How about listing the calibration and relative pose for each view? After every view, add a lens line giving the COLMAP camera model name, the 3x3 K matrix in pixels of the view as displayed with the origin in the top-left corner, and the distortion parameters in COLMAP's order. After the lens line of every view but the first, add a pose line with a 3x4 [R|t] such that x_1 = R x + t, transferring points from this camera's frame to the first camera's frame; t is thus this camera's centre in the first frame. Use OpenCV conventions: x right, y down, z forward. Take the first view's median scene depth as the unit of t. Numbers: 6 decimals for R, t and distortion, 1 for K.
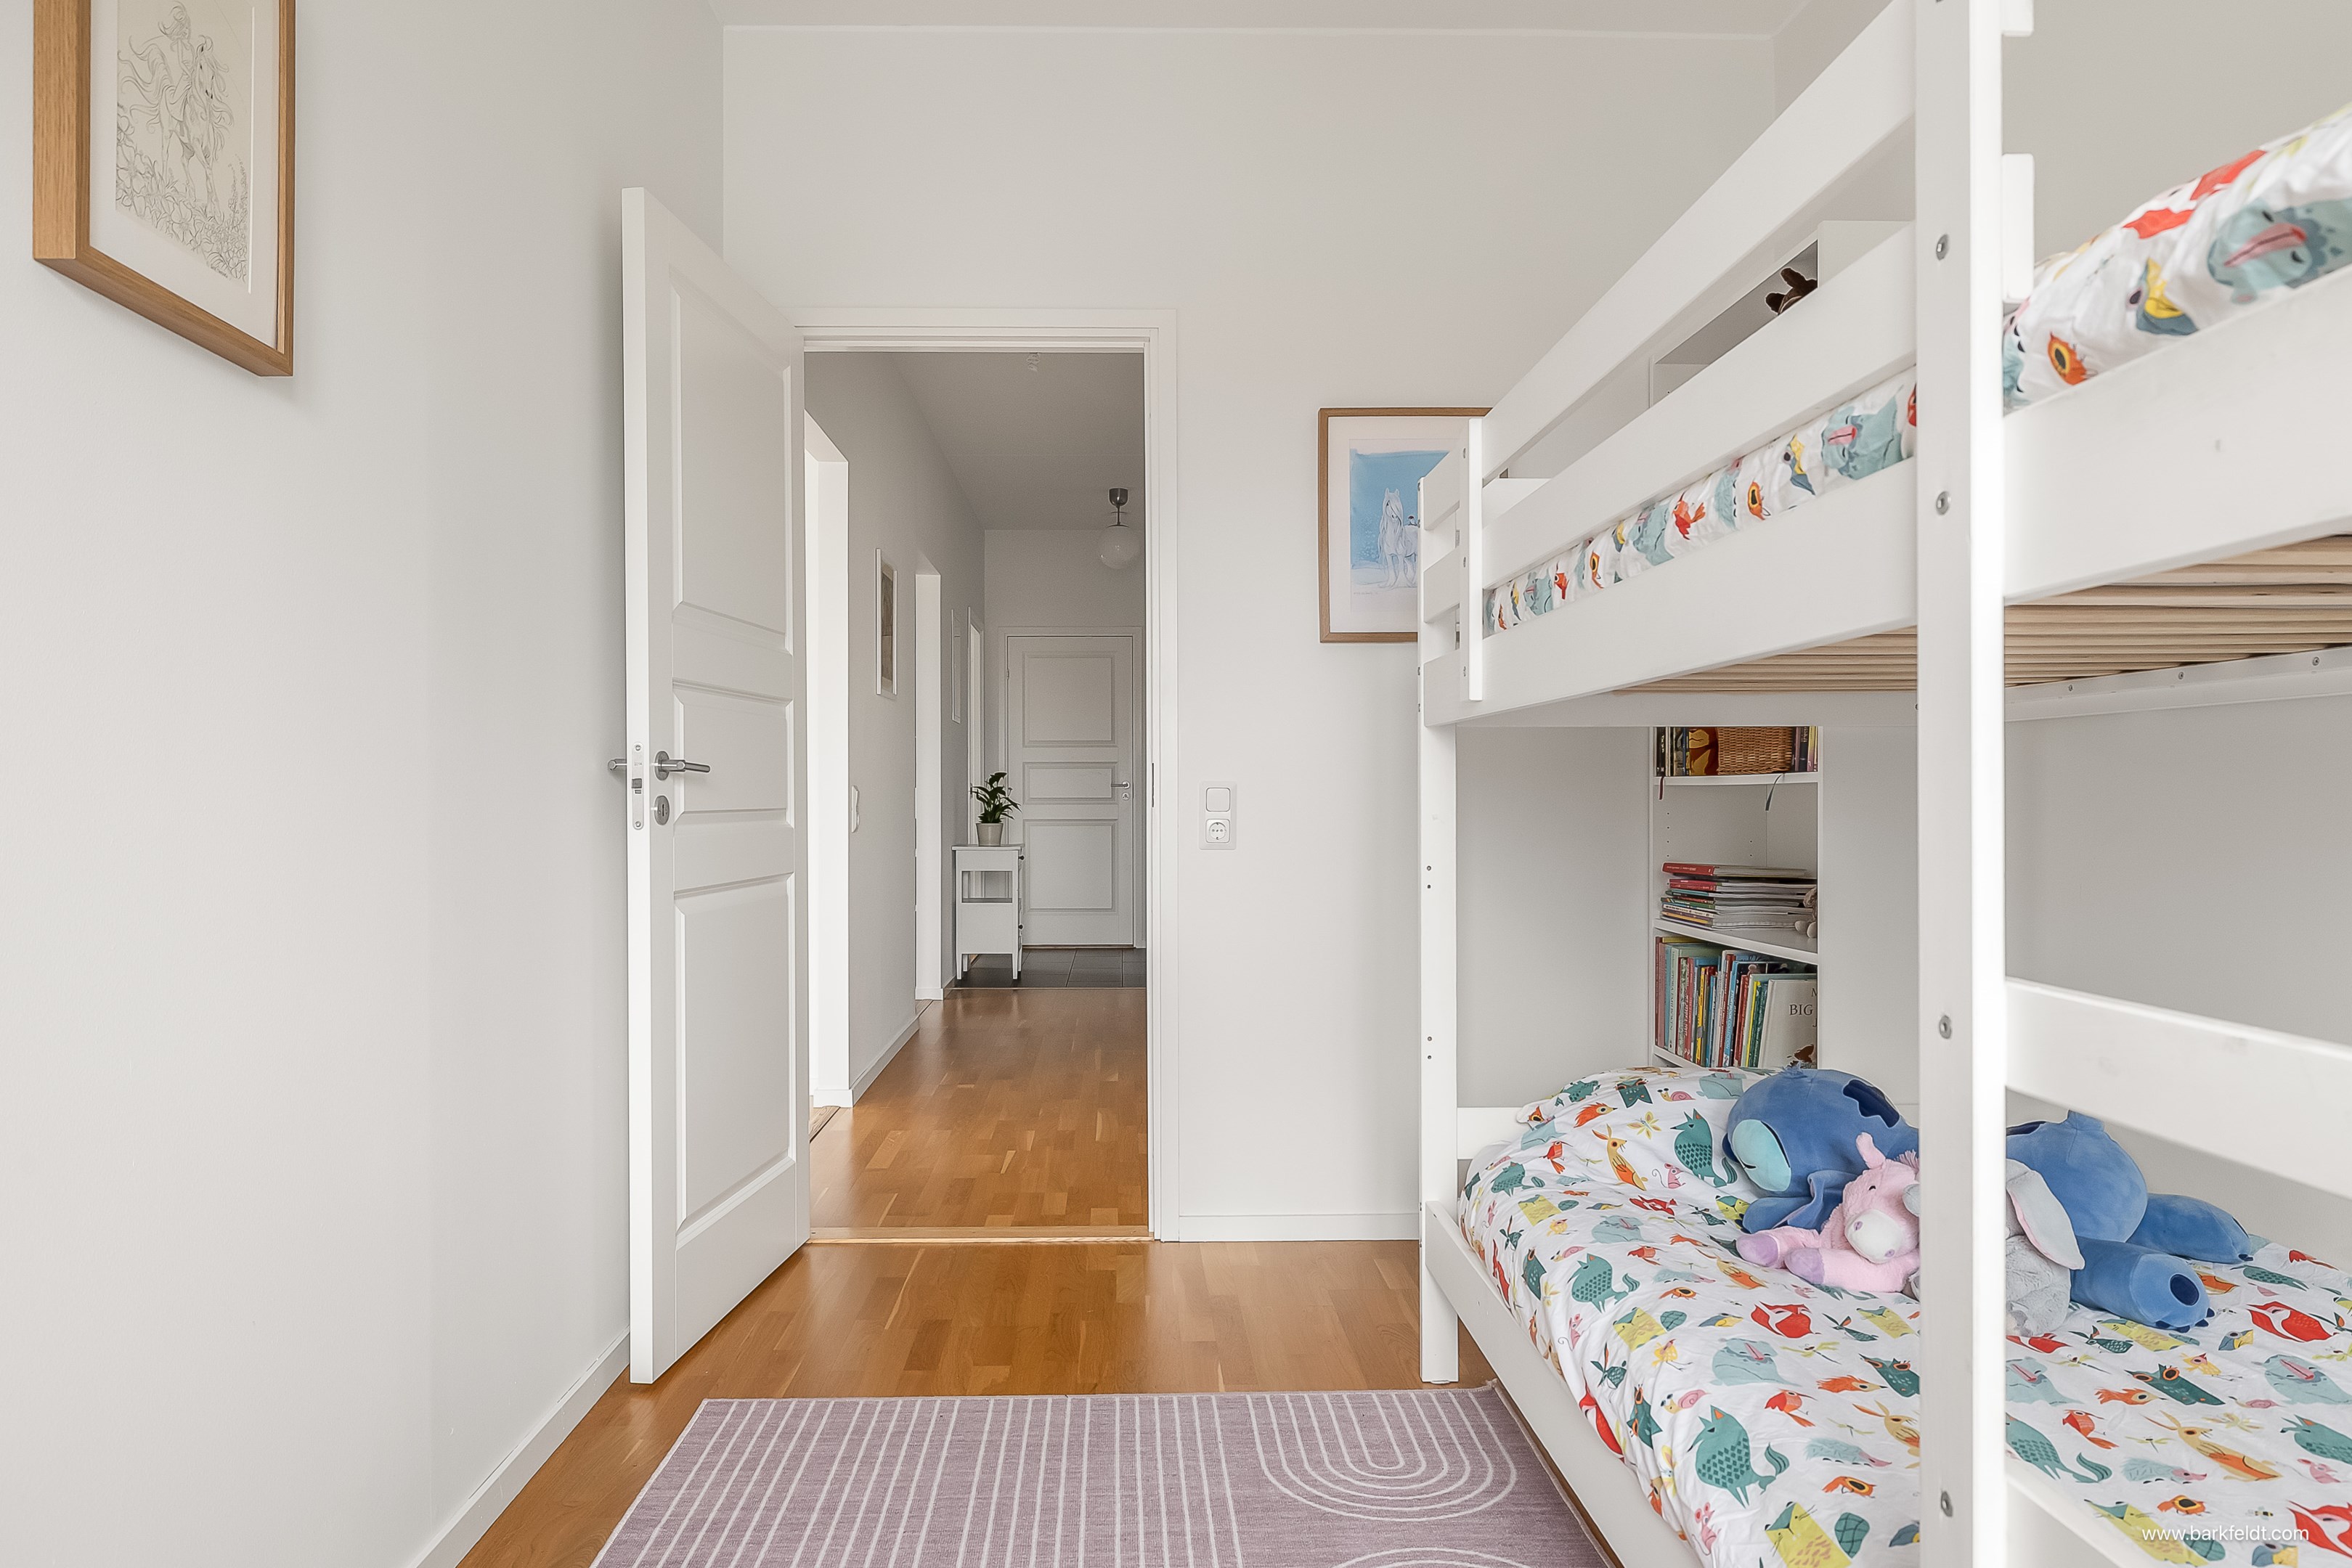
lens RADIAL K [[1461.1, 0, 1171.9], [0, 1461.1, 795.5], [0, 0, 1]] dist [-0.004897, 0.002164]
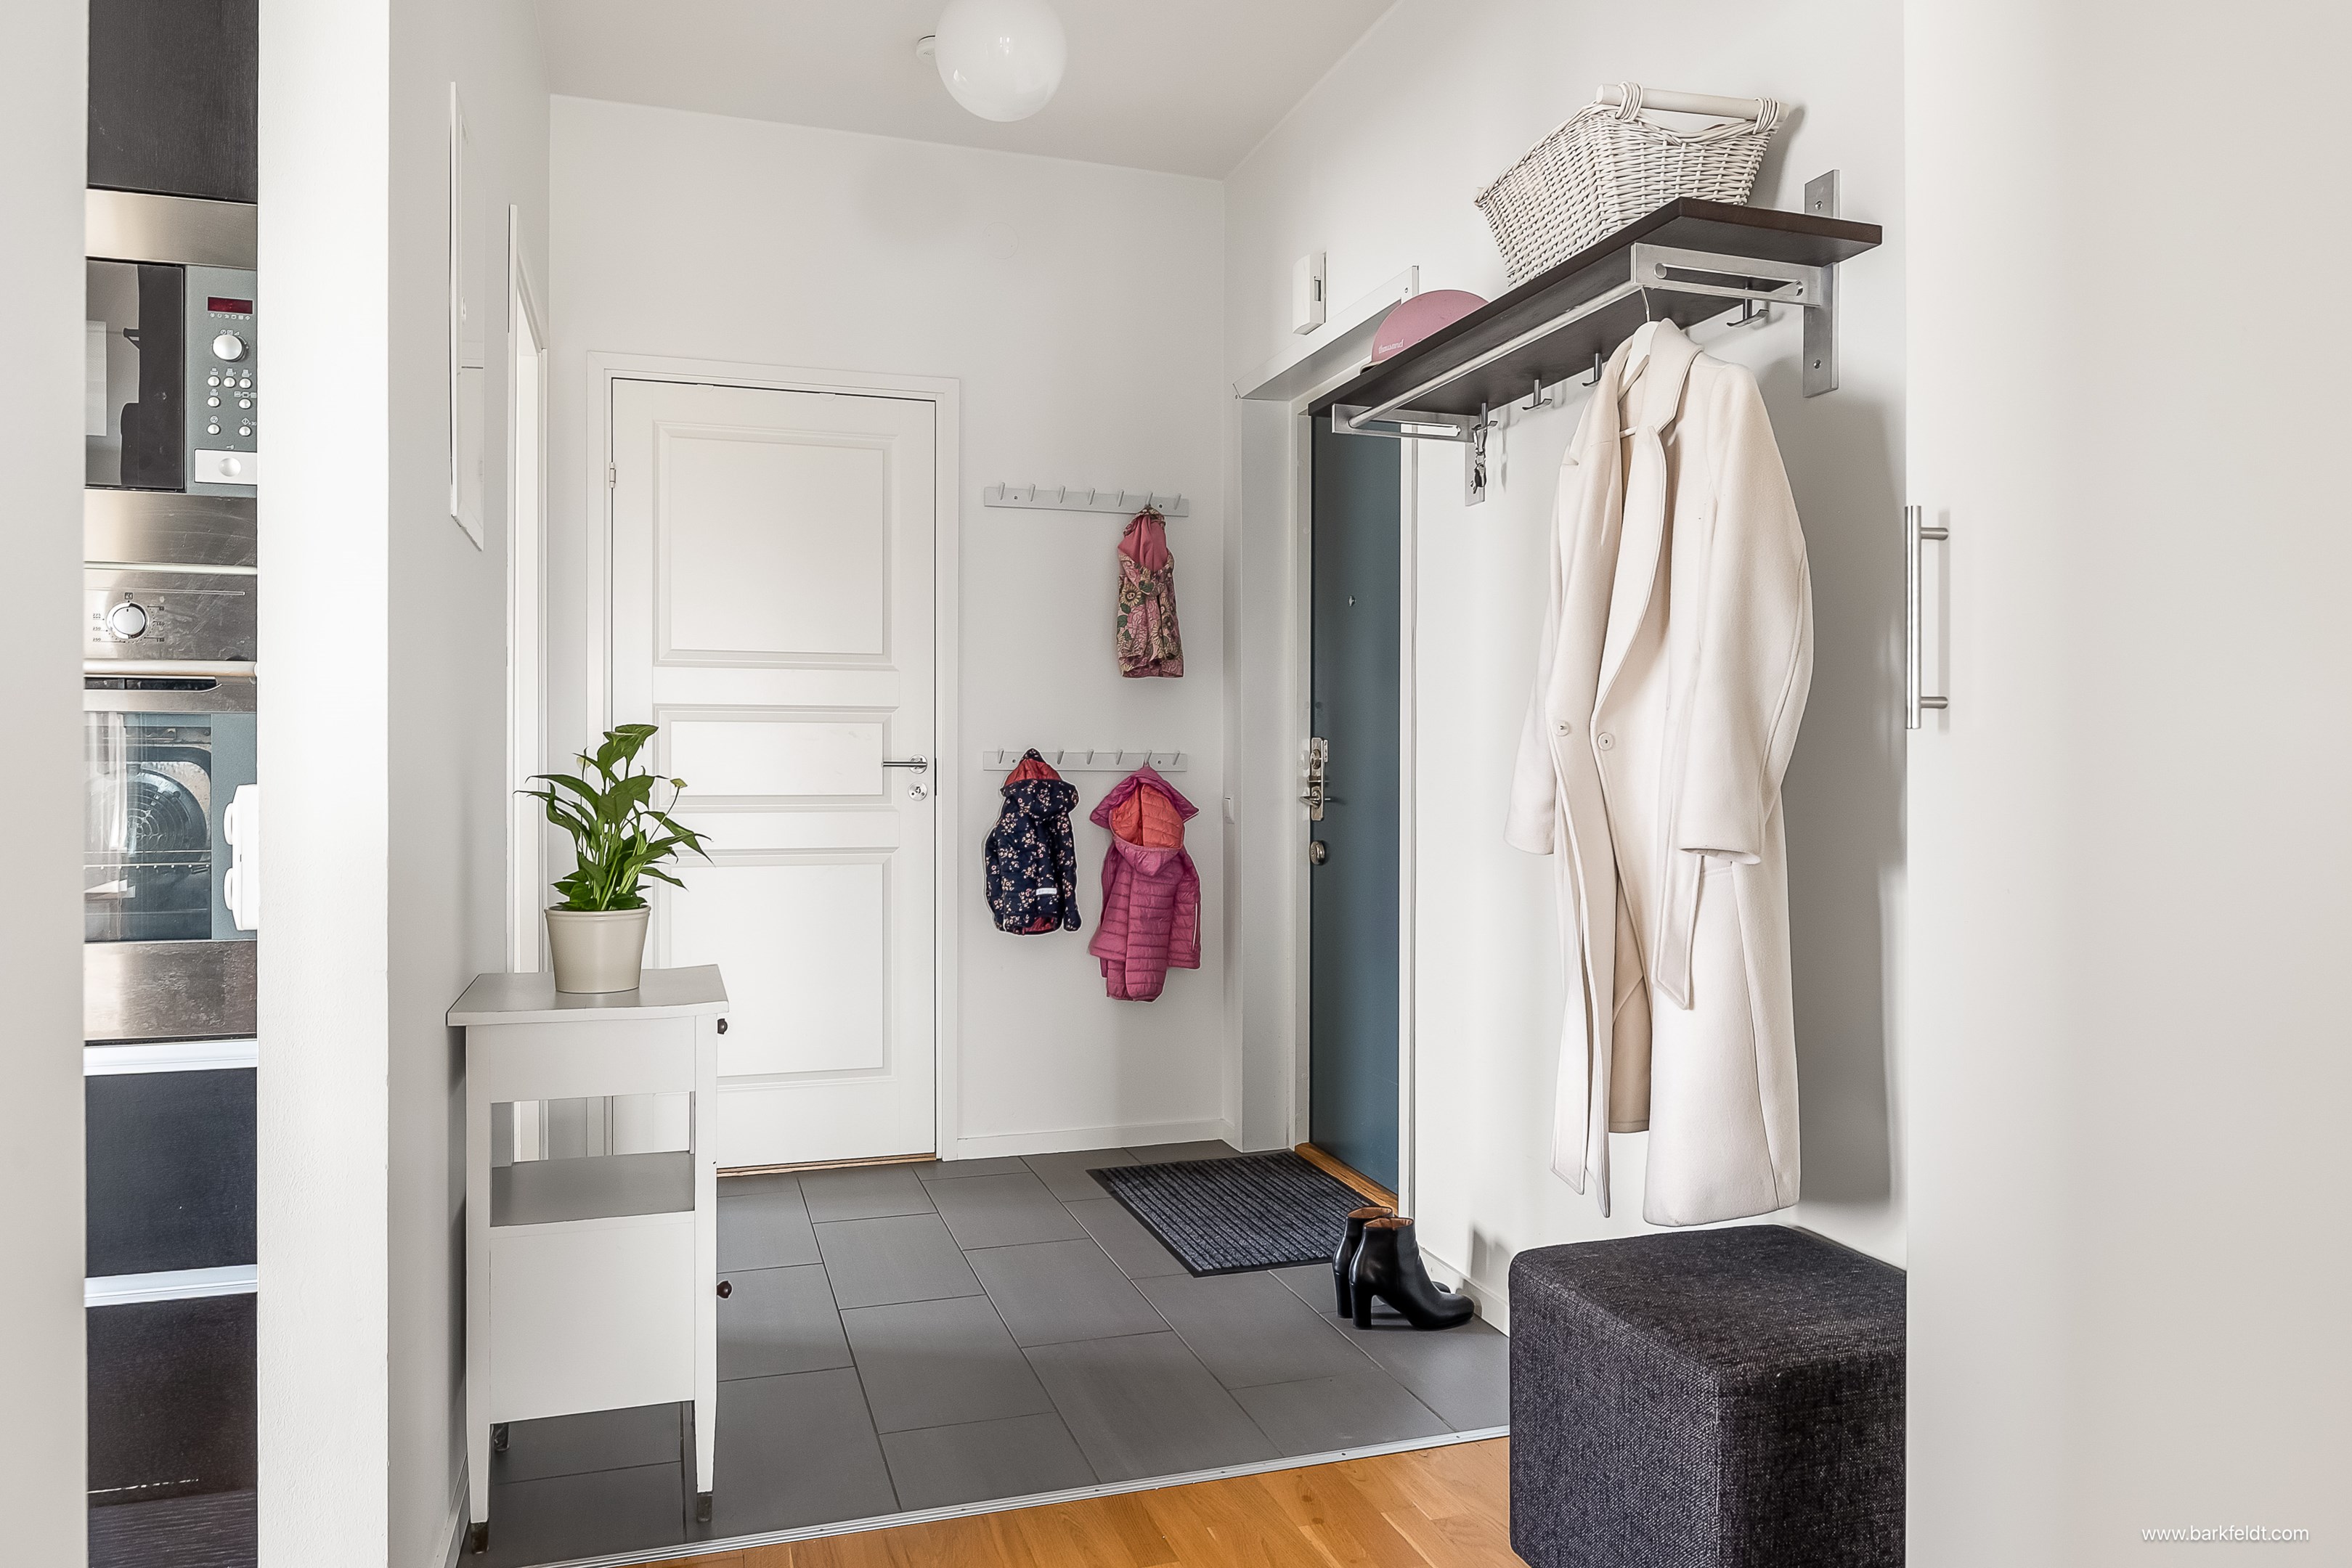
lens RADIAL K [[1503.2, 0, 1176.7], [0, 1503.2, 769.6], [0, 0, 1]] dist [0.011054, 0.001540]
pose [[0.960592, -0.000981, 0.277960, -0.098797], [0.000746, 0.999999, 0.000950, -0.006982], [-0.277961, -0.000706, 0.960592, 0.703787]]
